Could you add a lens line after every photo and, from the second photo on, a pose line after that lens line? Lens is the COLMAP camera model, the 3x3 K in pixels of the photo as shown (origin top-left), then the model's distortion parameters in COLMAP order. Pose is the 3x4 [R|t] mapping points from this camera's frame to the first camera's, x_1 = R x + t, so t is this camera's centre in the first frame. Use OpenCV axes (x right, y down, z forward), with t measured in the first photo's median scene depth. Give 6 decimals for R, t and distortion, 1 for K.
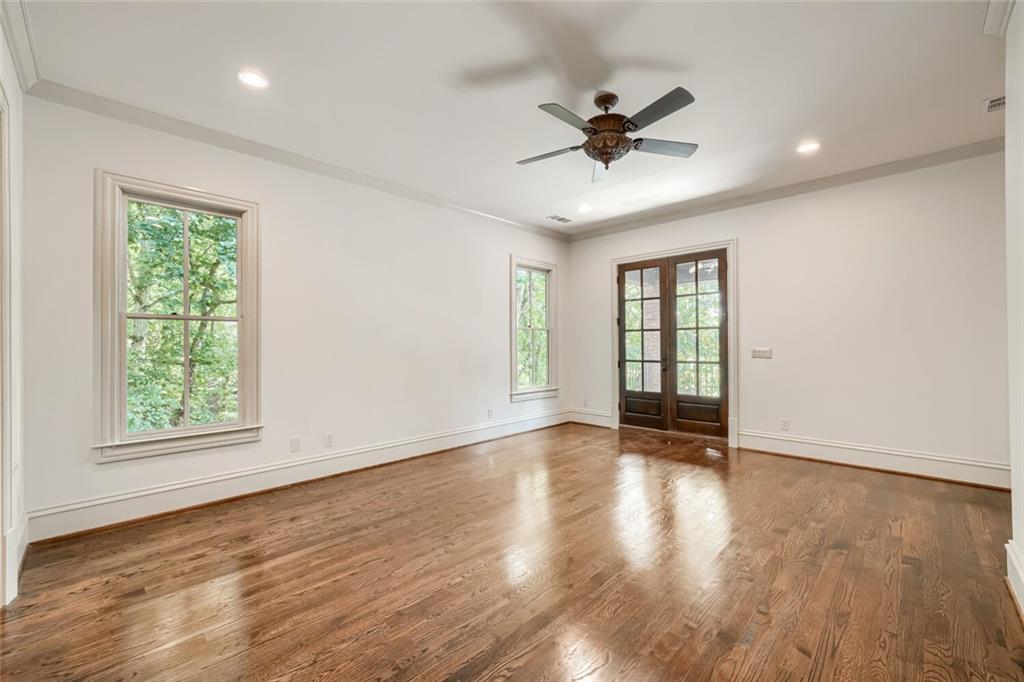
lens RADIAL K [[420.7, 0, 520.2], [0, 420.7, 327.8], [0, 0, 1]] dist [-0.000075, 0.000192]
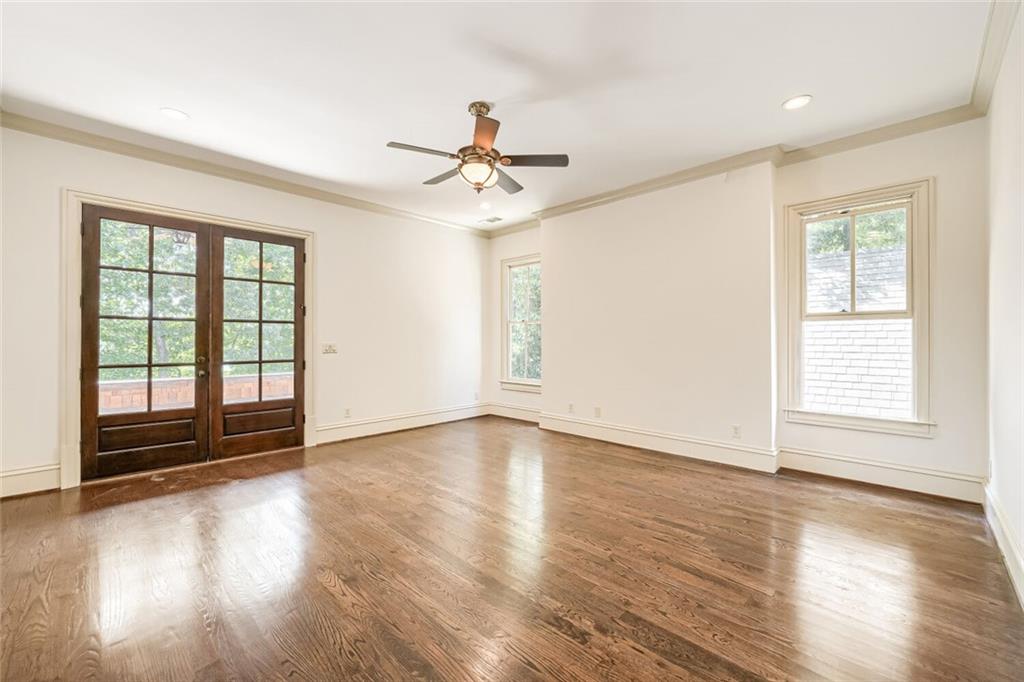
lens RADIAL K [[420.7, 0, 520.2], [0, 420.7, 327.8], [0, 0, 1]] dist [-0.000075, 0.000192]
pose [[-0.011134, 0.031813, 0.999432, -0.409974], [-0.041786, 0.998606, -0.032253, 0.018632], [-0.999065, -0.042121, -0.009789, 0.468798]]
